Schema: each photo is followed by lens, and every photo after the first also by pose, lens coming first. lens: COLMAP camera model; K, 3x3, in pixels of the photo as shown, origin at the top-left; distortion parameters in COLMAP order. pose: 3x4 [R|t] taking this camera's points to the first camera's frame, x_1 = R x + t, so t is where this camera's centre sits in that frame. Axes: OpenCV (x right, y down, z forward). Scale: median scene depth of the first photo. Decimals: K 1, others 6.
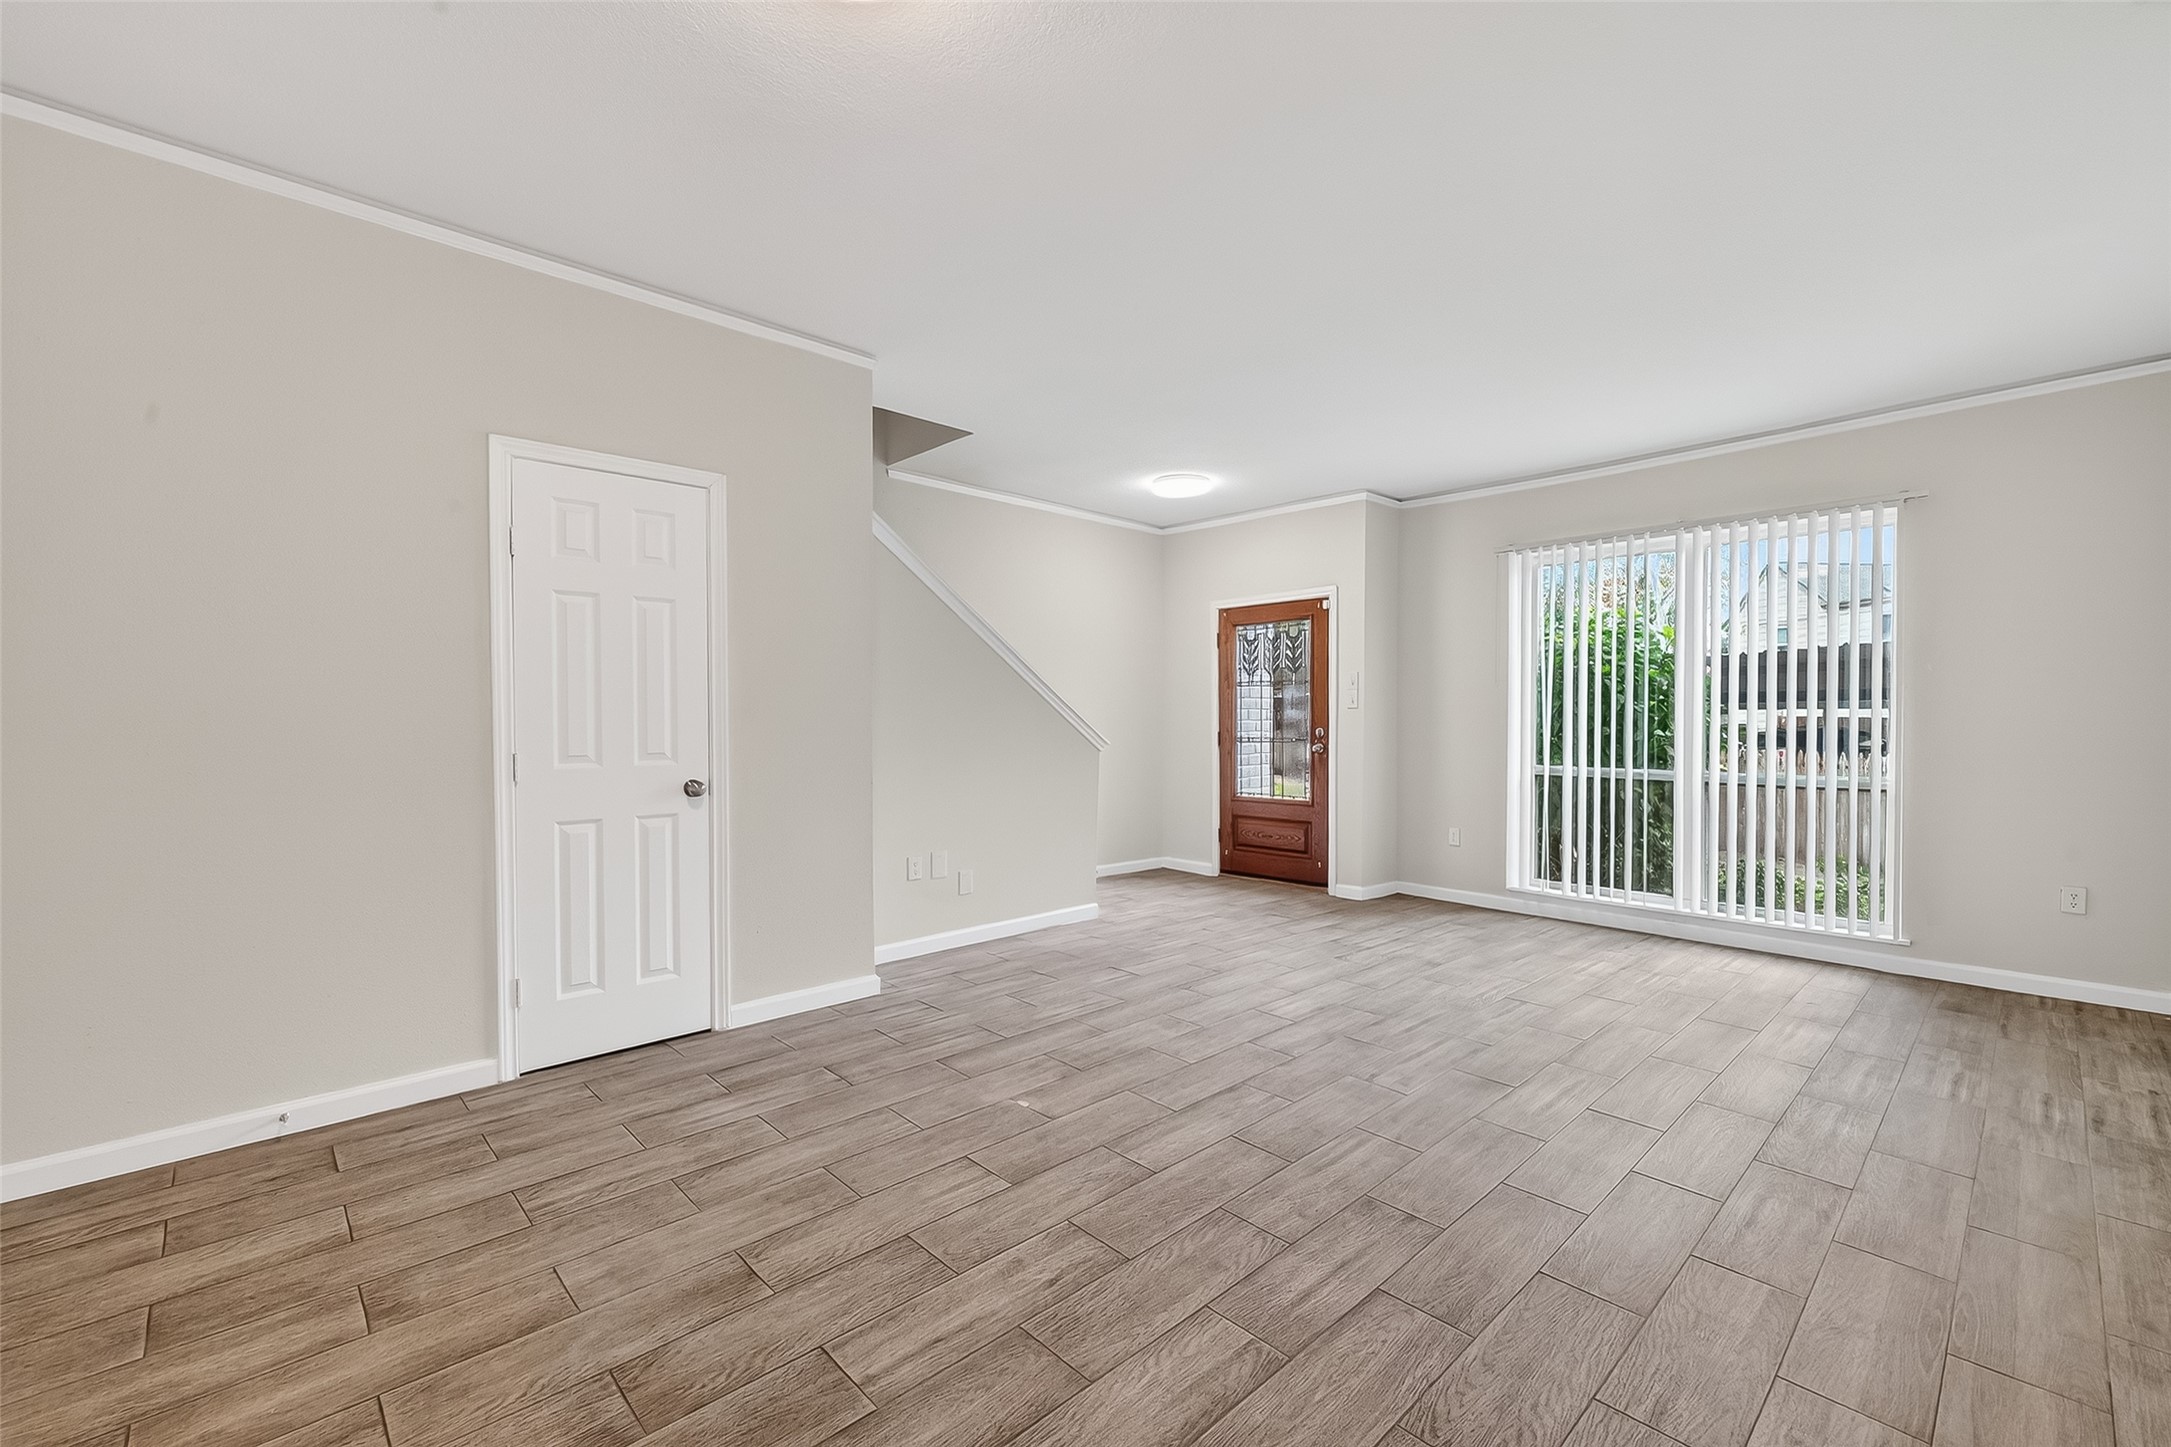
lens RADIAL K [[845.6, 0, 1121.5], [0, 845.6, 722.6], [0, 0, 1]] dist [-0.000522, -0.000050]
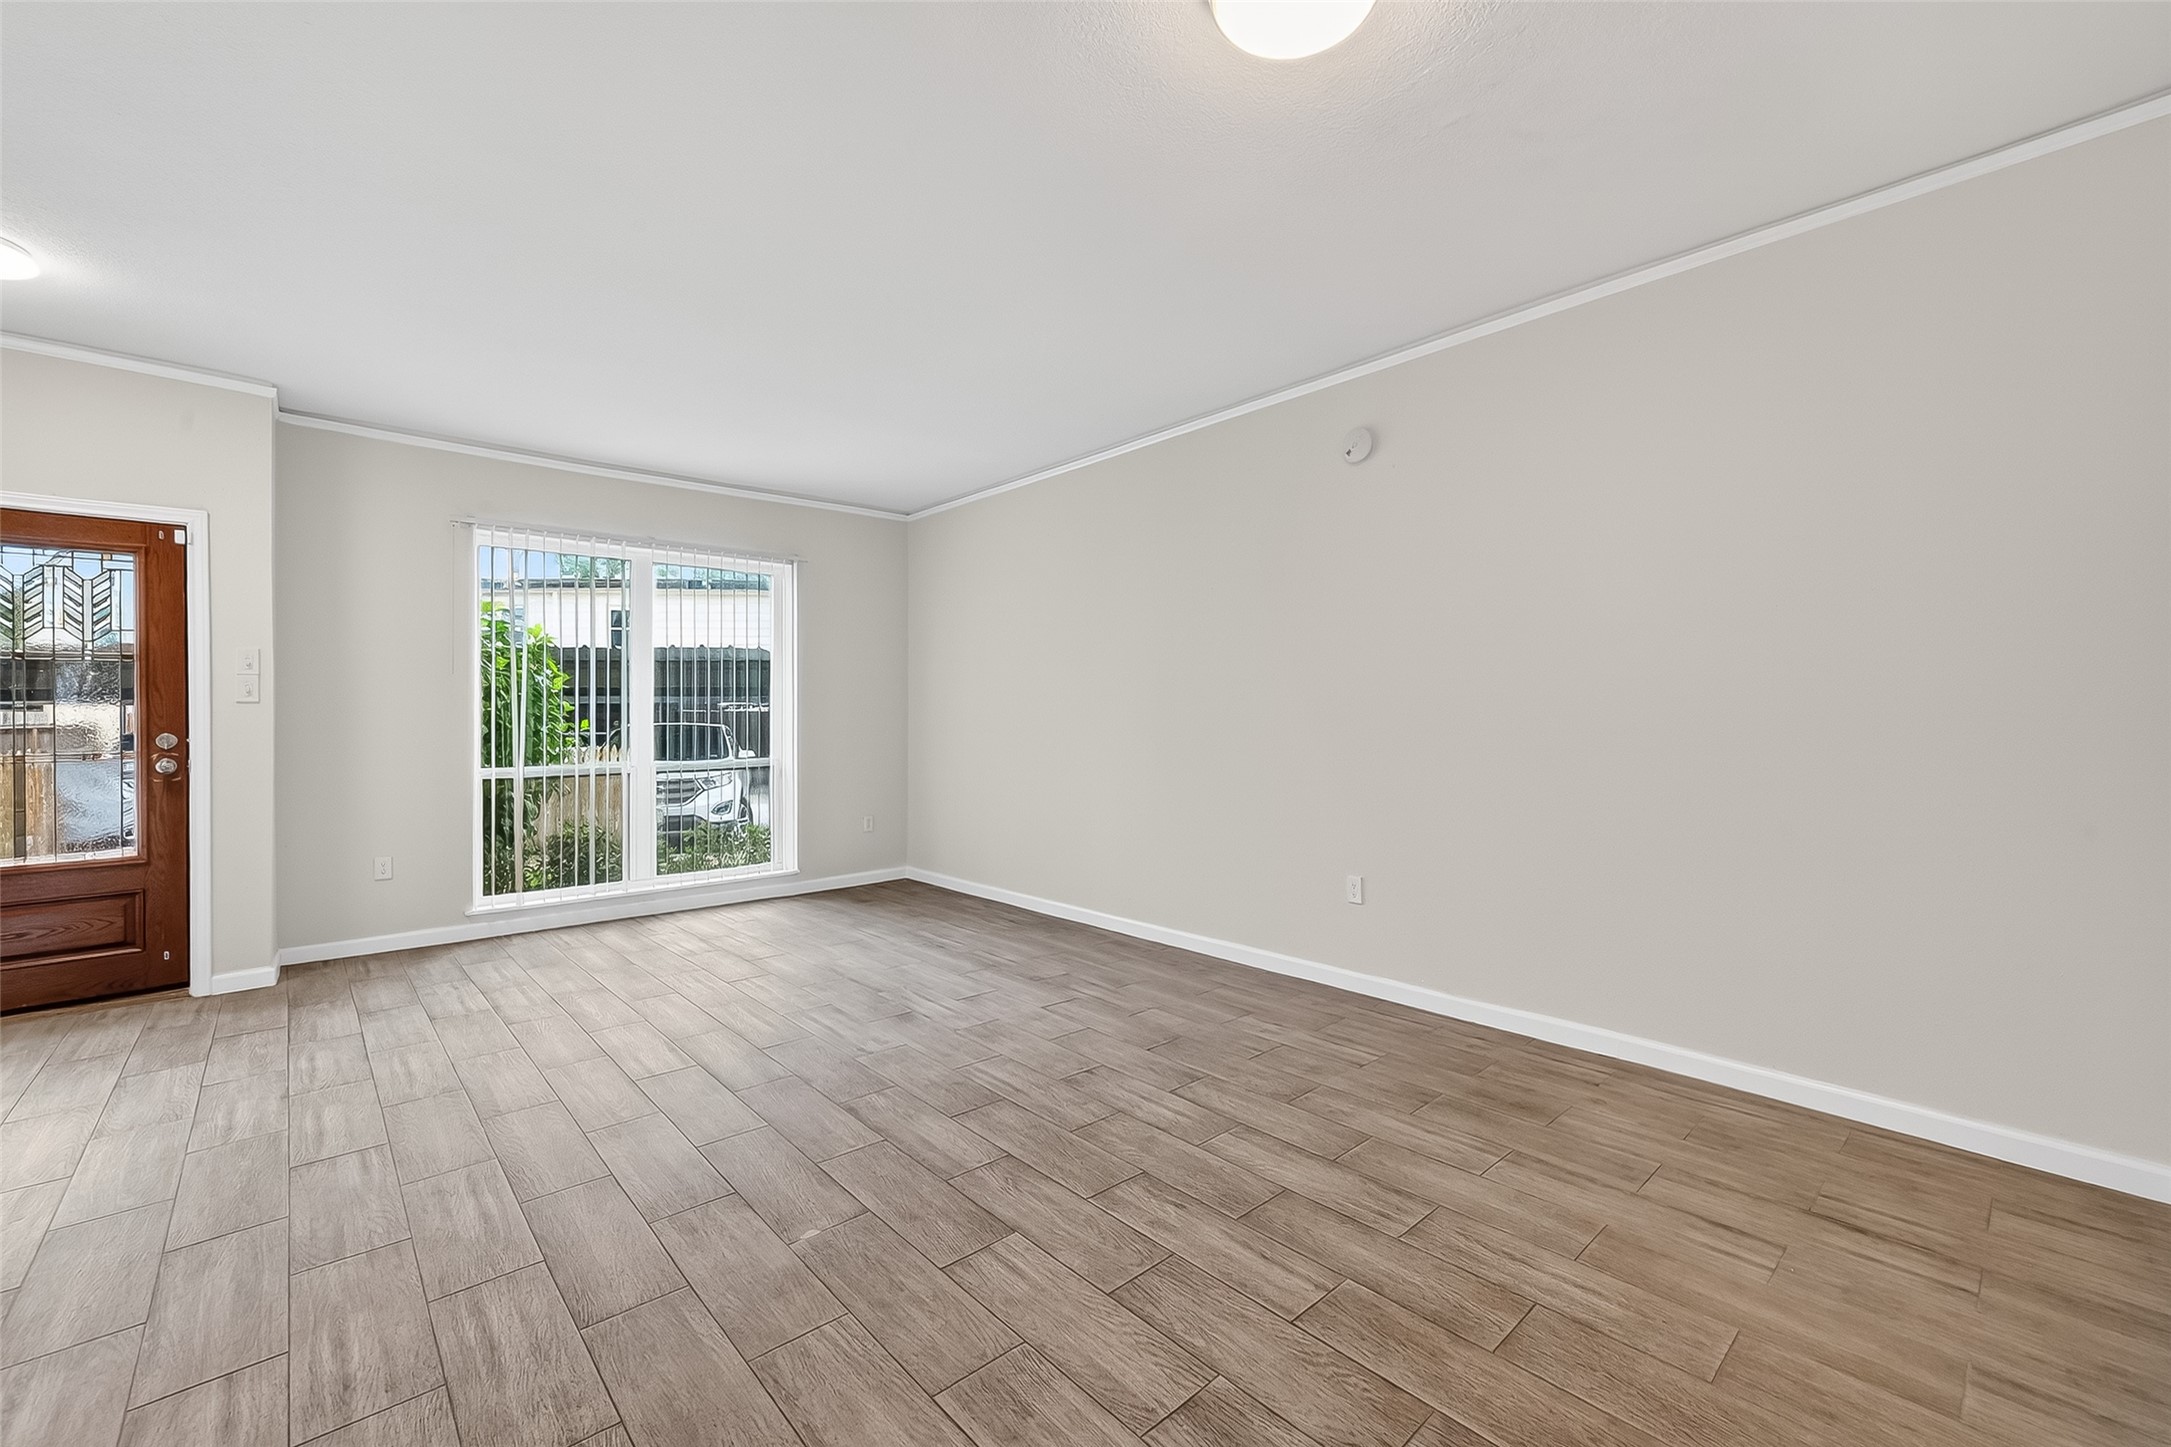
lens RADIAL K [[865.5, 0, 1087.8], [0, 865.5, 710.4], [0, 0, 1]] dist [0.001313, 0.000579]
pose [[0.089759, -0.000104, 0.995963, -0.470994], [0.009971, 0.999950, -0.000795, -0.005297], [-0.995914, 0.010002, 0.089756, 0.374932]]
